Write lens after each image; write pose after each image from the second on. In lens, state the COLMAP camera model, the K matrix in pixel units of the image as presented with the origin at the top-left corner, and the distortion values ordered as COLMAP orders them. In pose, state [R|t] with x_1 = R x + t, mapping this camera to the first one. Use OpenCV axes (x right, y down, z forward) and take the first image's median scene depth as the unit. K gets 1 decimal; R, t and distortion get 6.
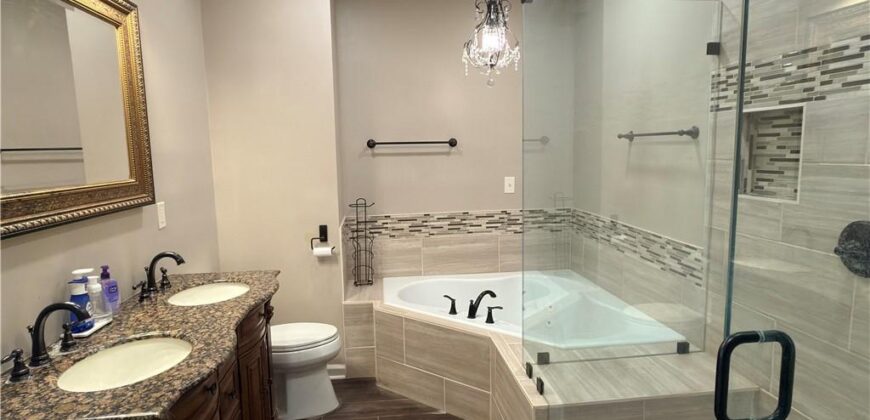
lens RADIAL K [[498.9, 0, 434.6], [0, 498.9, 211.0], [0, 0, 1]] dist [0.005664, 0.003783]
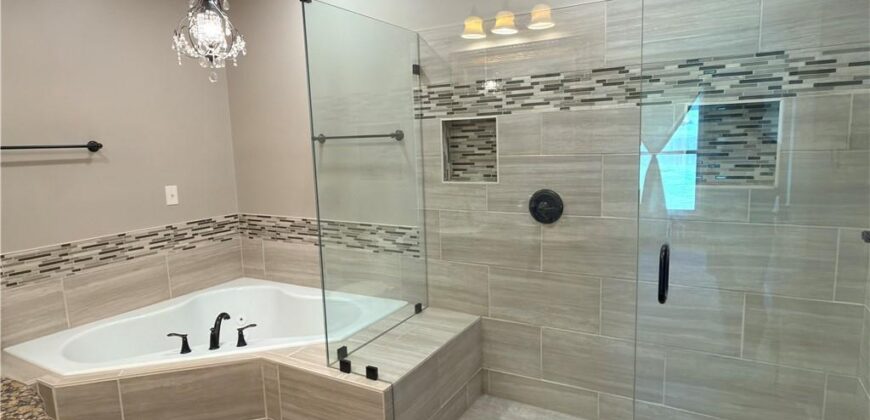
lens RADIAL K [[498.9, 0, 432.5], [0, 498.9, 210.7], [0, 0, 1]] dist [0.005664, 0.003783]
pose [[0.604162, -0.109918, 0.789244, -0.385555], [0.119224, 0.991761, 0.046857, -0.018405], [-0.787892, 0.065788, 0.612289, 0.176020]]
